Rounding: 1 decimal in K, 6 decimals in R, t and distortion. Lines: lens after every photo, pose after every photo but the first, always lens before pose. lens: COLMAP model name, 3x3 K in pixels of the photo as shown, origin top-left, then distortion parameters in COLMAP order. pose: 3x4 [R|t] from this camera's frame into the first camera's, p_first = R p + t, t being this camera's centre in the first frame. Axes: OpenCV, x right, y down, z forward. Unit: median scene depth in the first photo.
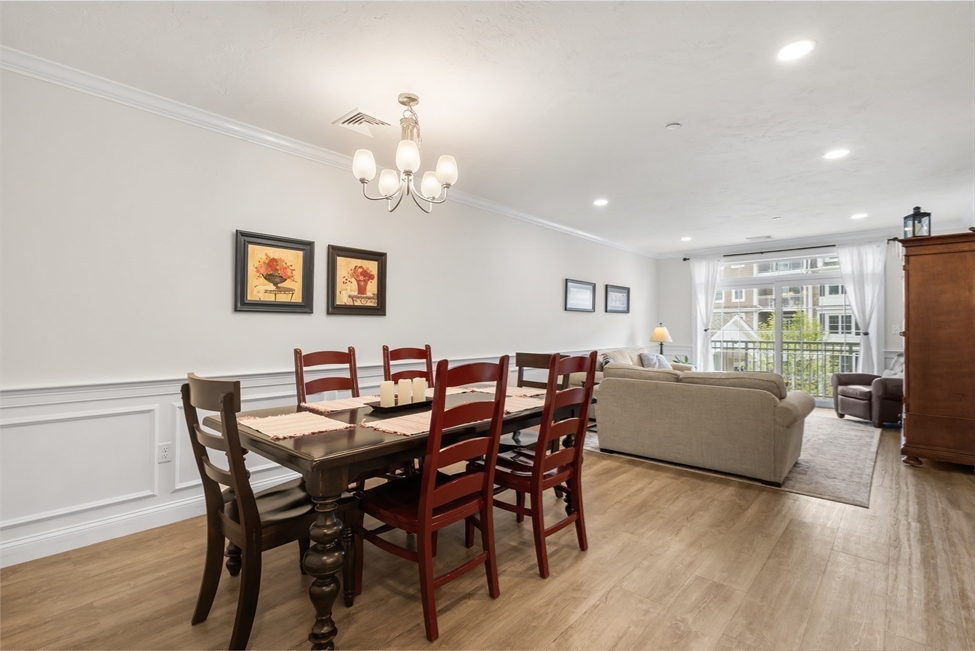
lens RADIAL K [[453.4, 0, 484.6], [0, 453.4, 323.6], [0, 0, 1]] dist [0.001399, -0.000599]
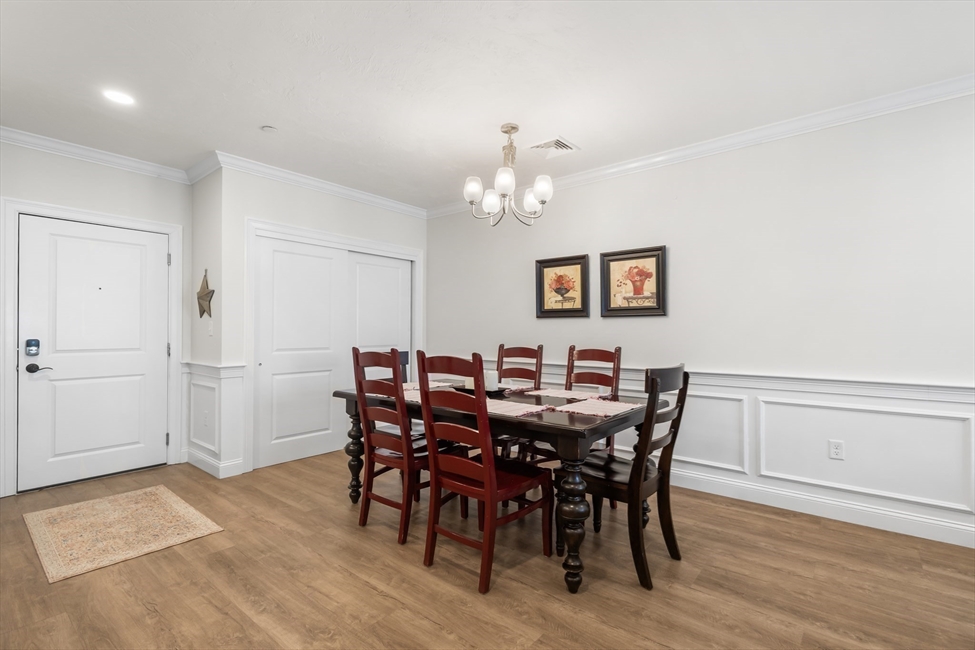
lens RADIAL K [[453.4, 0, 490.6], [0, 453.4, 327.1], [0, 0, 1]] dist [0.001399, -0.000599]
pose [[0.055069, -0.009060, -0.998441, 0.768962], [0.010956, 0.999904, -0.008469, 0.010766], [0.998422, -0.010472, 0.055163, 0.704616]]
